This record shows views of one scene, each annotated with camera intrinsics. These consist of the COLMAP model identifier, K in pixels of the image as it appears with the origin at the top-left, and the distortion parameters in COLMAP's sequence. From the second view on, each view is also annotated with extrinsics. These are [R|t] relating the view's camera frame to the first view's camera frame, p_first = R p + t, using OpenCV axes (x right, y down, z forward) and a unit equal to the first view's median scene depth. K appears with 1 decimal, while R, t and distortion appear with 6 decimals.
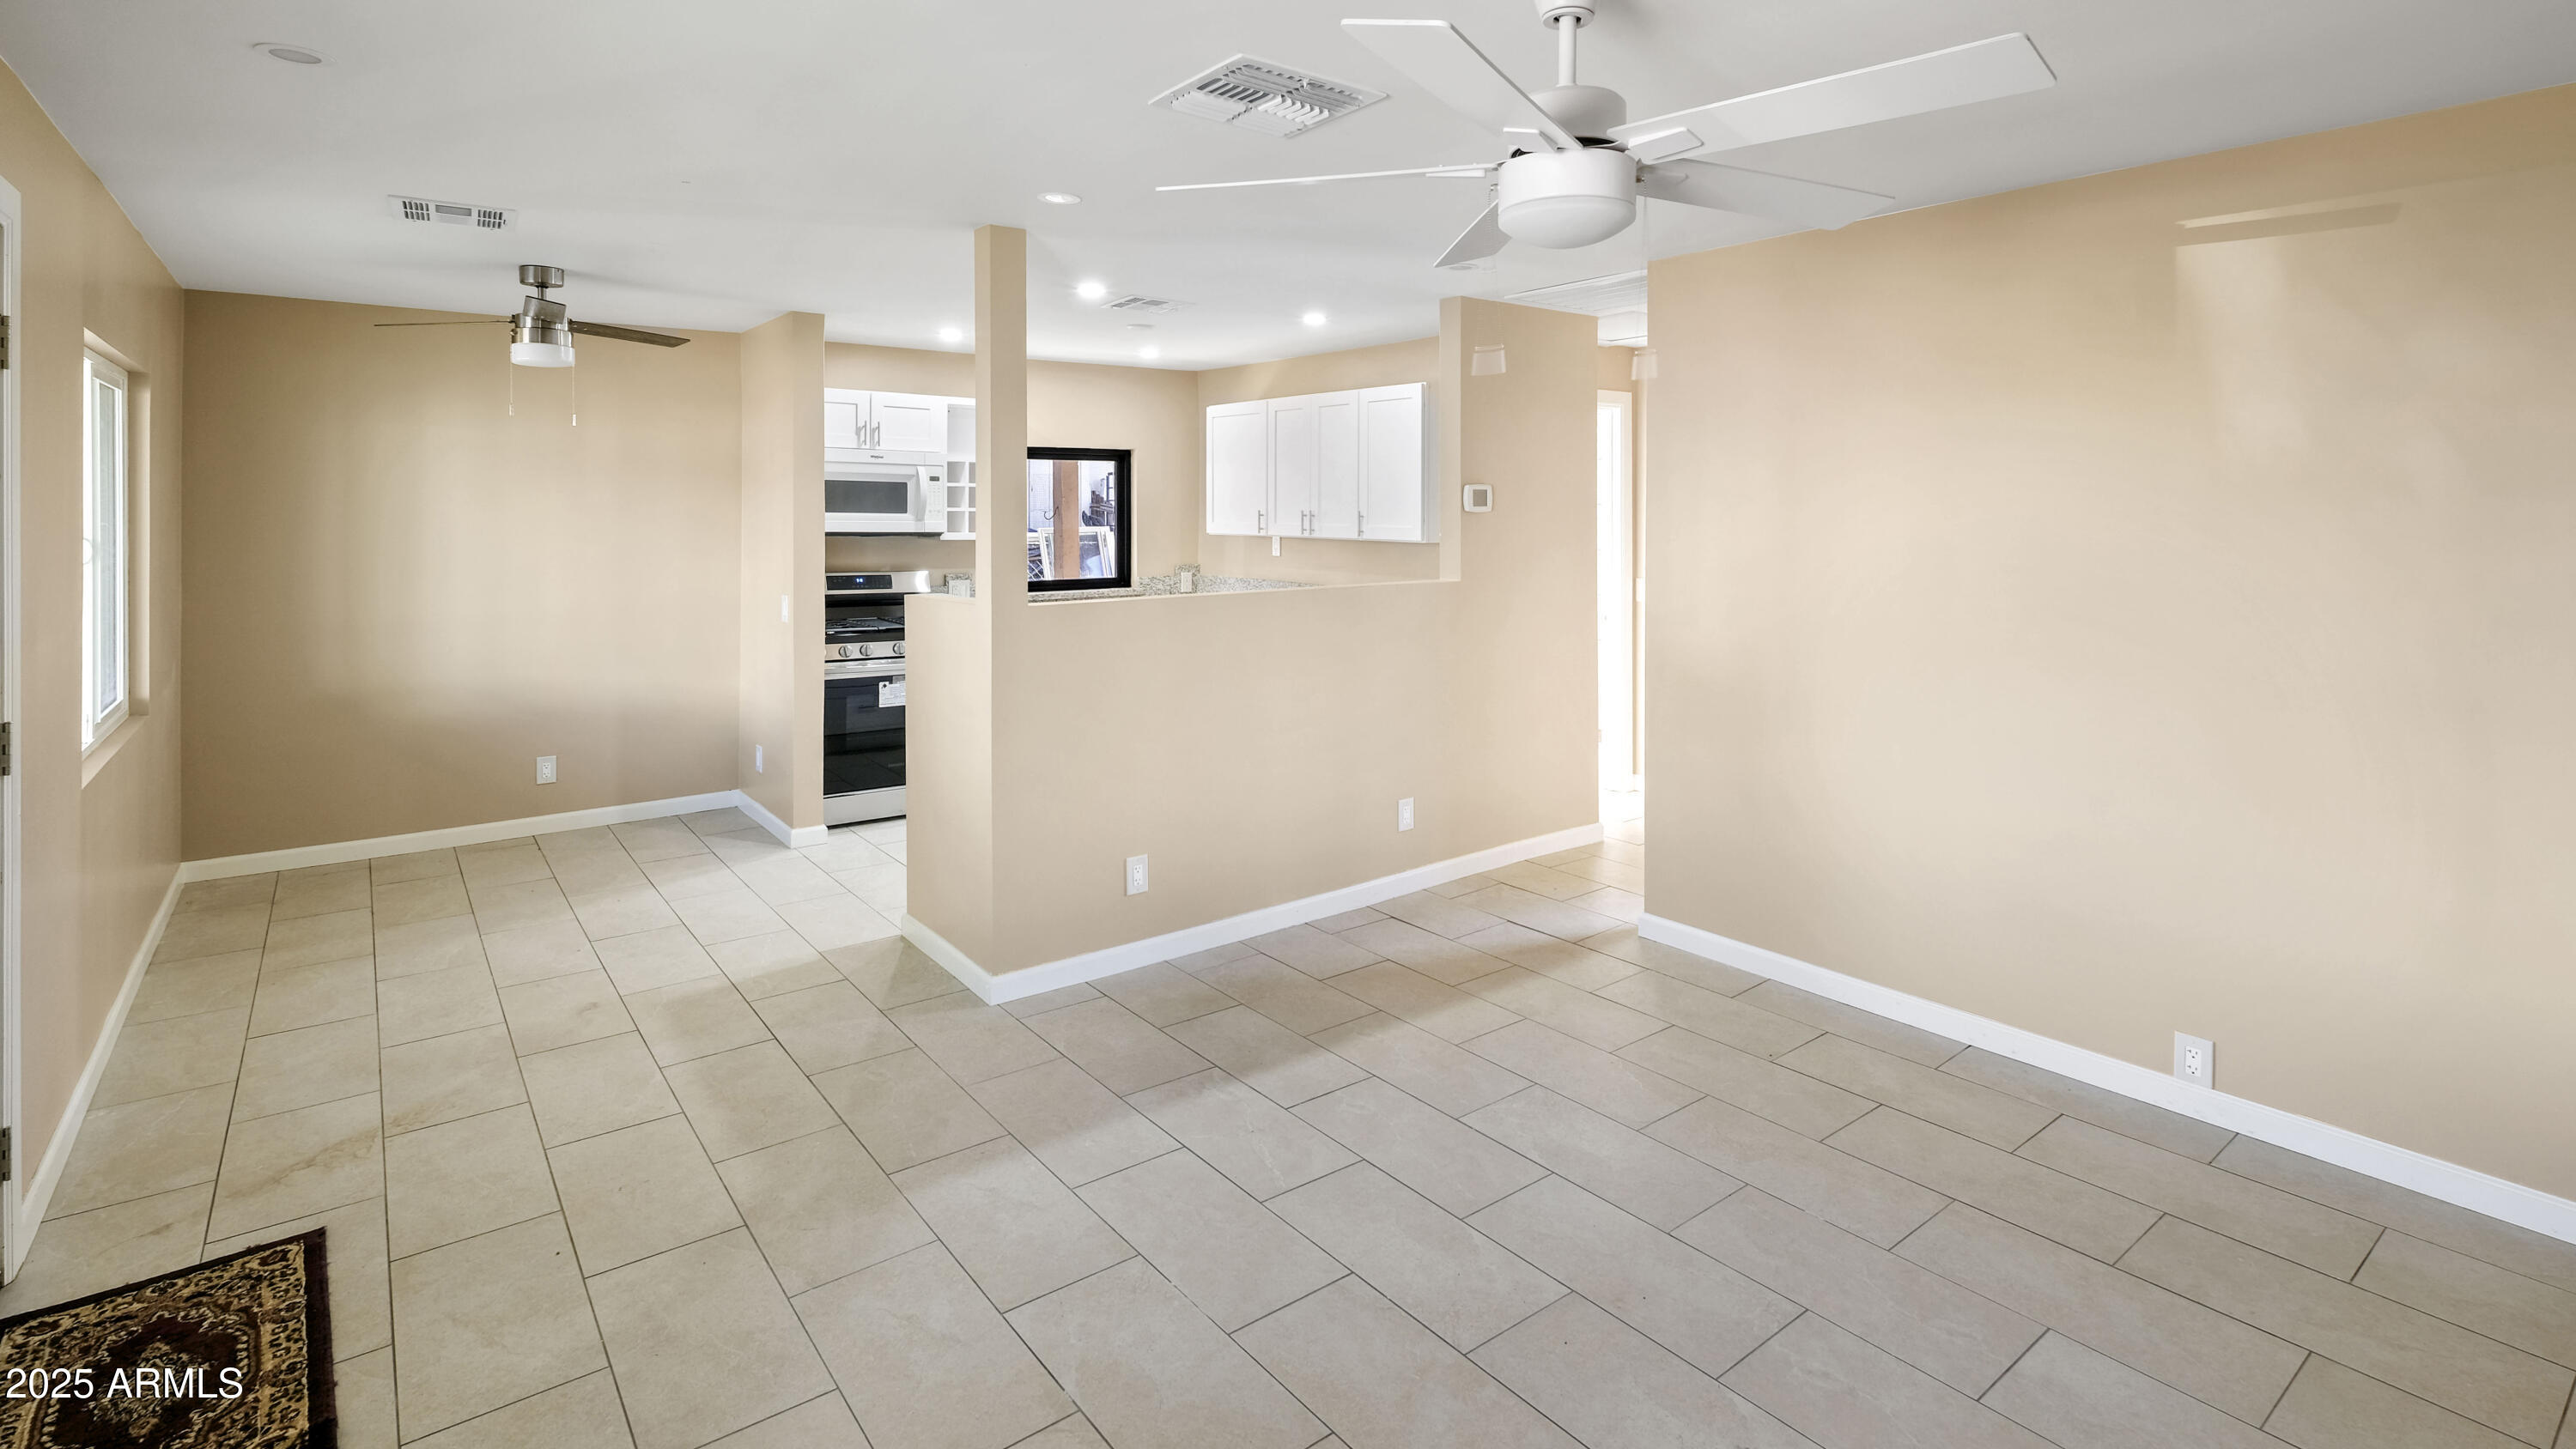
lens RADIAL K [[1176.9, 0, 1226.7], [0, 1176.9, 519.2], [0, 0, 1]] dist [0.000175, -0.000233]
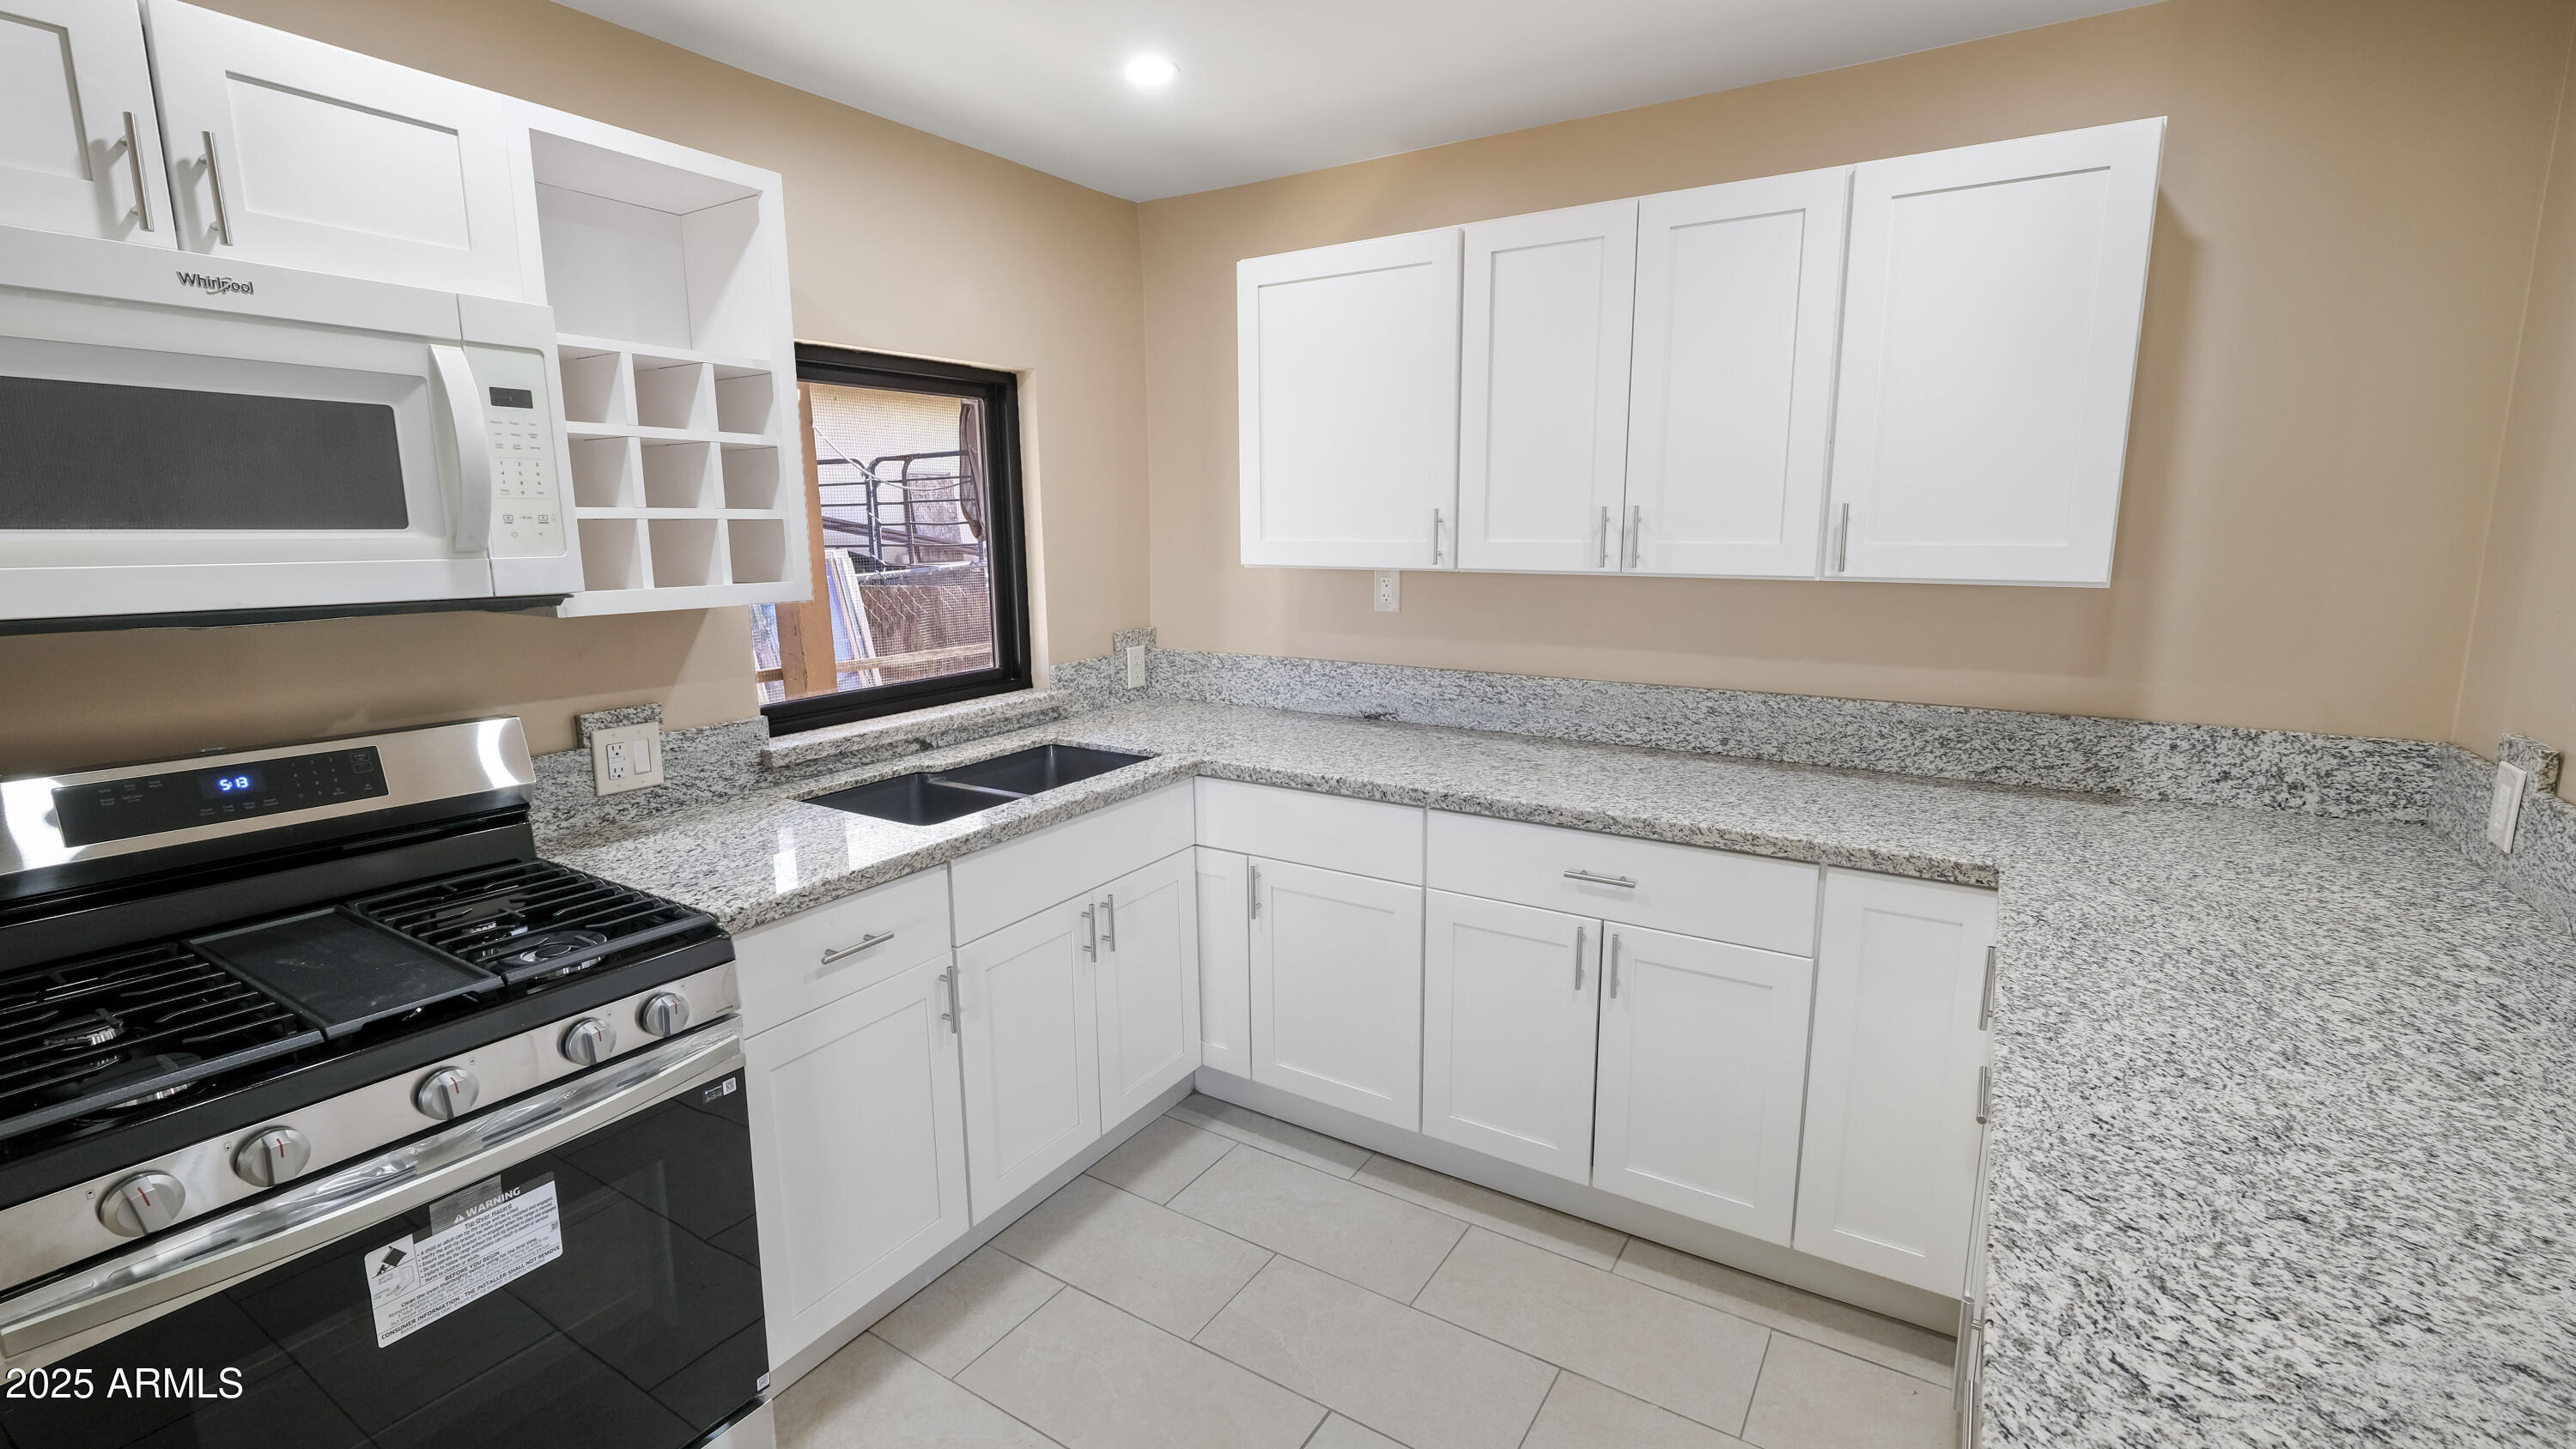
lens RADIAL K [[1137.5, 0, 1280.2], [0, 1137.5, 724.2], [0, 0, 1]] dist [-0.000105, -0.000236]
pose [[0.929839, -0.076764, 0.359871, -0.178410], [0.014770, 0.984996, 0.171946, -0.002649], [-0.367671, -0.154567, 0.917021, 0.662330]]
